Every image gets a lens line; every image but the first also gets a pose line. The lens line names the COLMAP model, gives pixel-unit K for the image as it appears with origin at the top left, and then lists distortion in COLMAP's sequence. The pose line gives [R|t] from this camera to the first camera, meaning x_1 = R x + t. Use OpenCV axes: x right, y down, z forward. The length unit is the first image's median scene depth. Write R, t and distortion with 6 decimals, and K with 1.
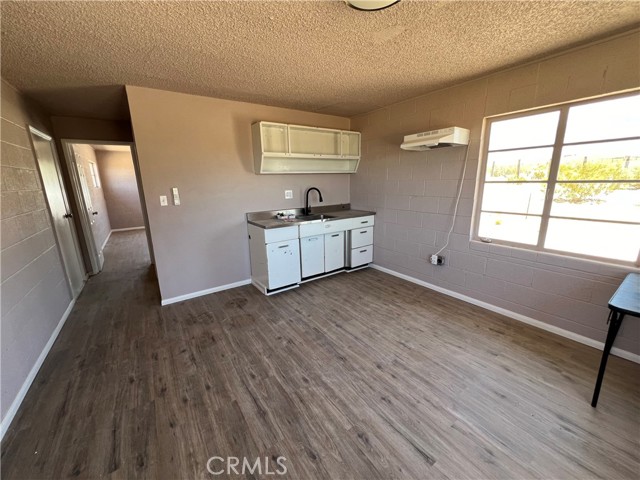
lens RADIAL K [[254.4, 0, 319.0], [0, 254.4, 237.9], [0, 0, 1]] dist [0.001560, 0.000636]
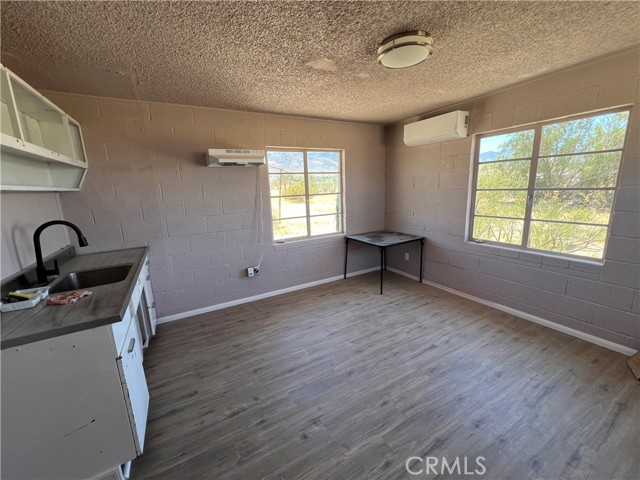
lens RADIAL K [[254.4, 0, 319.0], [0, 254.4, 237.9], [0, 0, 1]] dist [0.001560, 0.000636]
pose [[0.098758, -0.178275, 0.979012, -0.674214], [0.257476, 0.954897, 0.147911, -0.171050], [-0.961225, 0.237465, 0.140205, 0.726975]]
